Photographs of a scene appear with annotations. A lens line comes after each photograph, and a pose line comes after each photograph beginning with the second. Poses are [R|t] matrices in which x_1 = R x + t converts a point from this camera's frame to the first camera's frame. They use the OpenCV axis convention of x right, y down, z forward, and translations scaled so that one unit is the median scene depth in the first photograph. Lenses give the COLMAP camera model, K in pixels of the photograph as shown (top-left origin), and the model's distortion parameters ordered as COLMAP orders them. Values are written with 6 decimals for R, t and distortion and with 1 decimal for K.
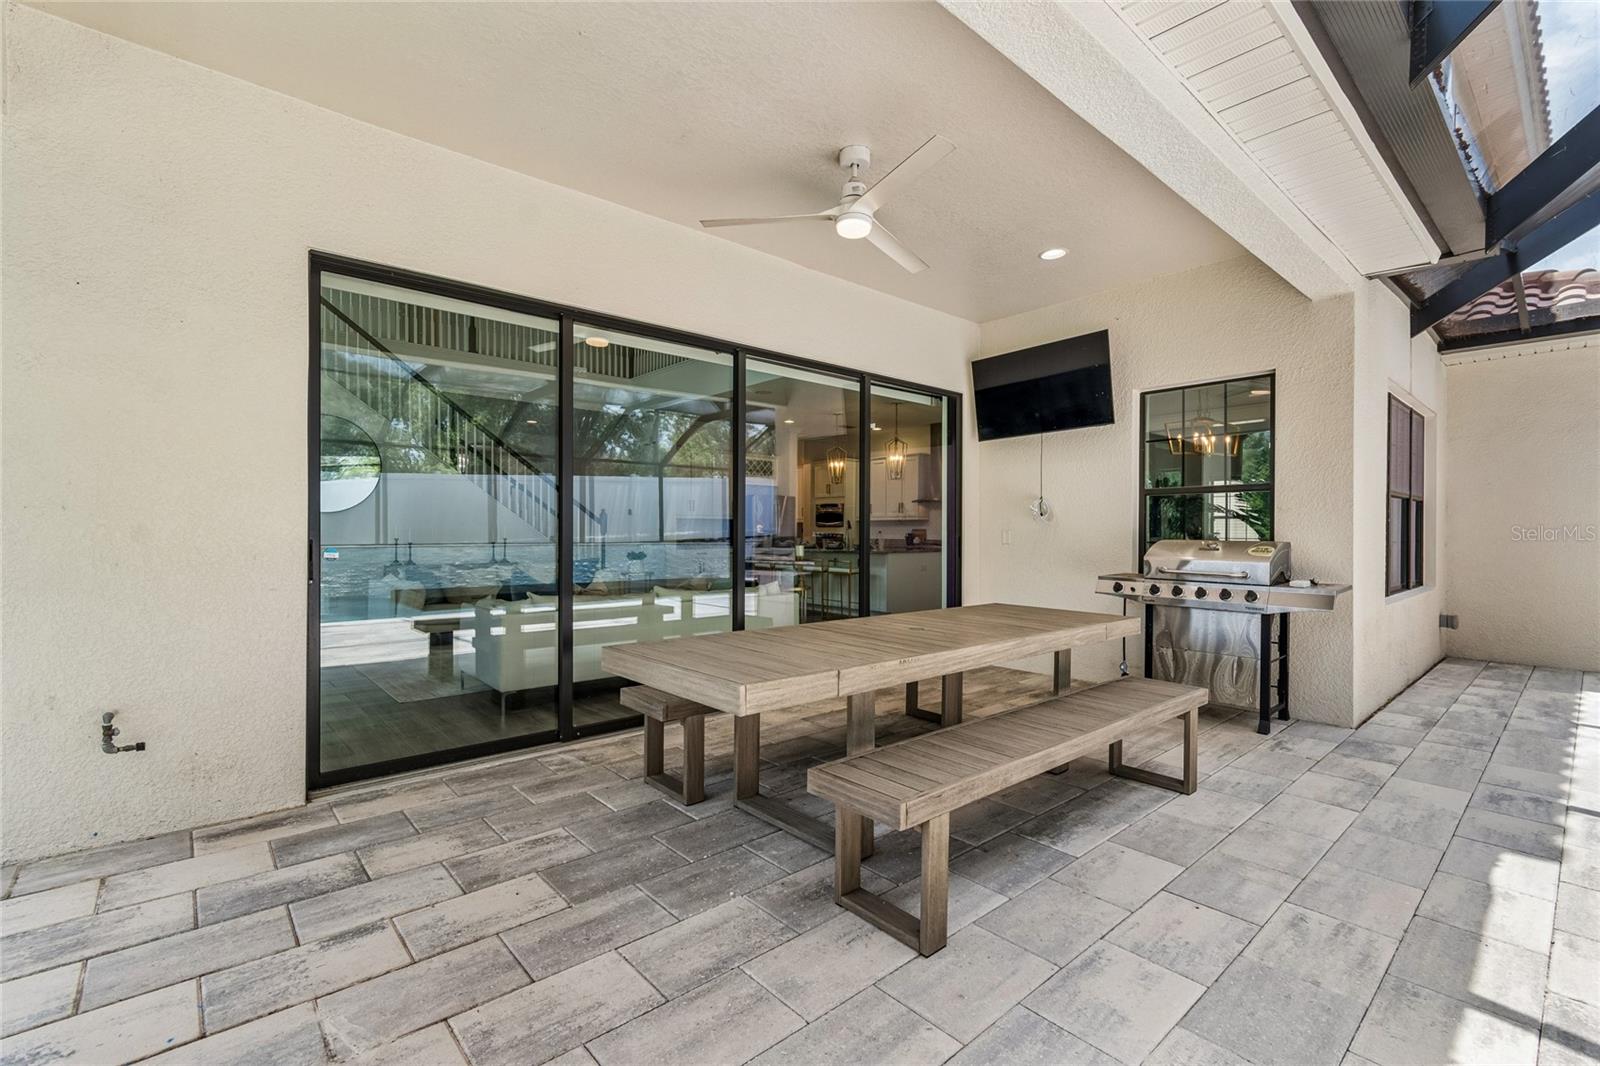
lens RADIAL K [[706.8, 0, 810.5], [0, 706.8, 532.9], [0, 0, 1]] dist [0.001981, -0.000078]
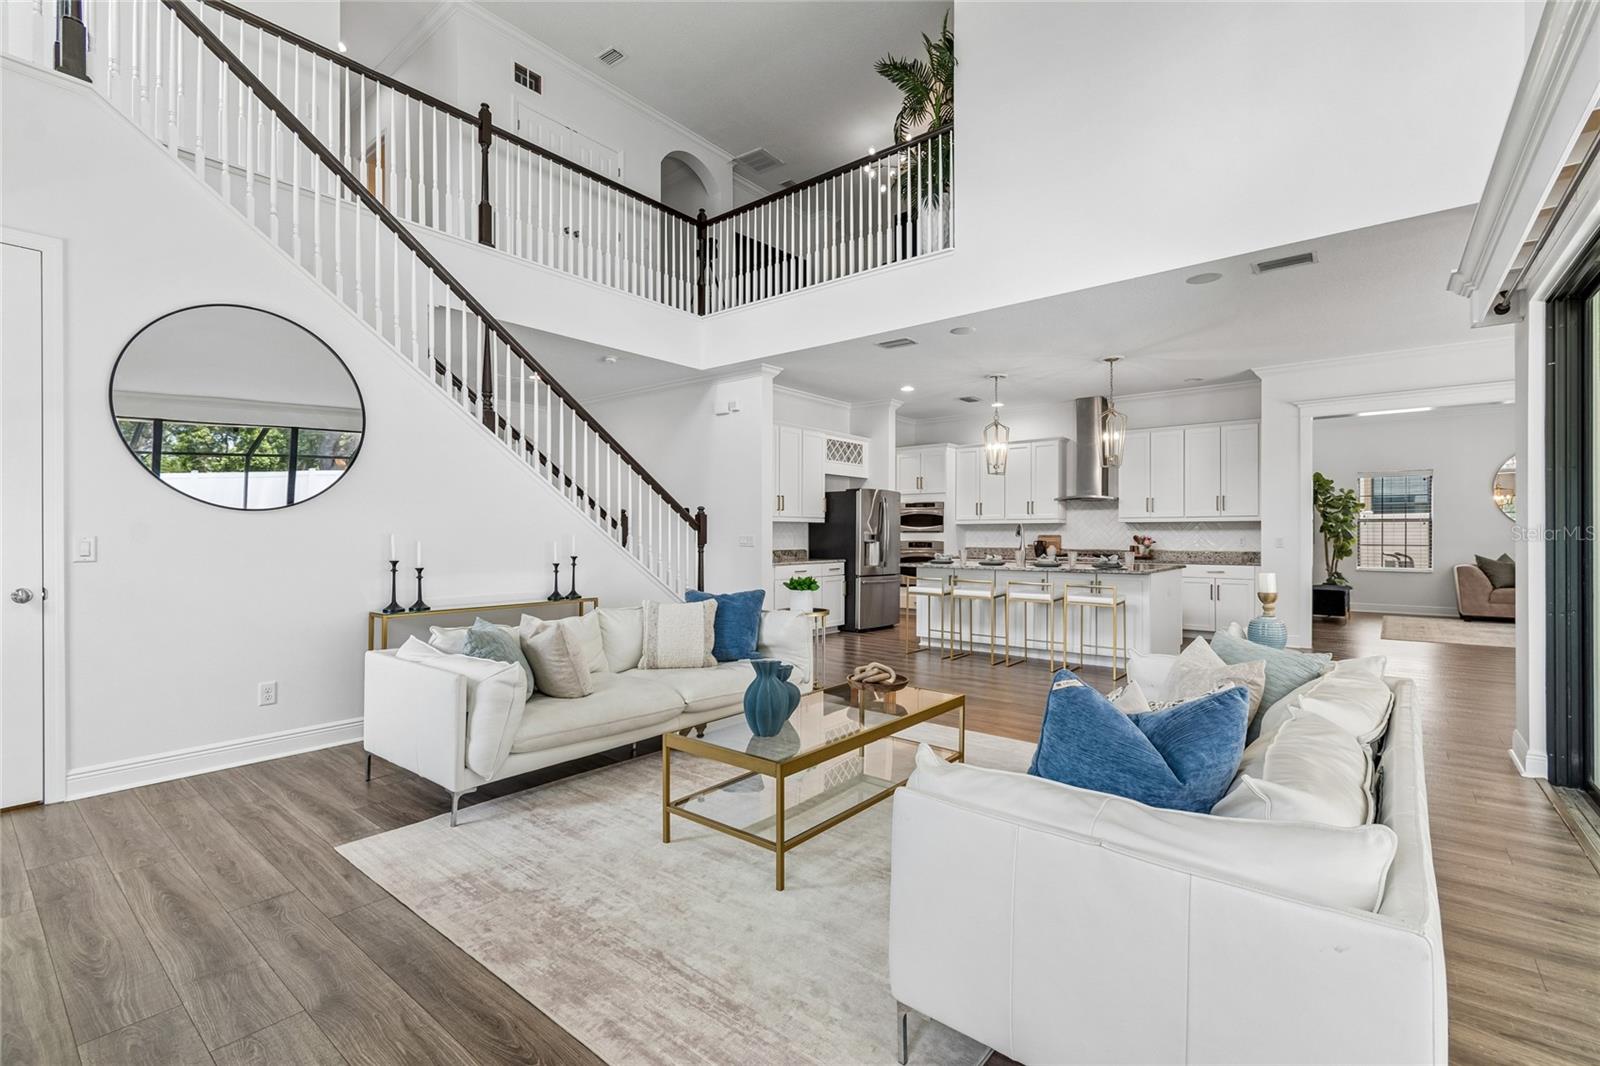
lens RADIAL K [[706.8, 0, 810.5], [0, 706.8, 532.9], [0, 0, 1]] dist [0.001981, -0.000078]
pose [[0.986853, -0.001718, 0.161613, -0.234761], [0.002465, 0.999987, -0.004423, -0.005424], [-0.161603, 0.004763, 0.986844, 0.283826]]
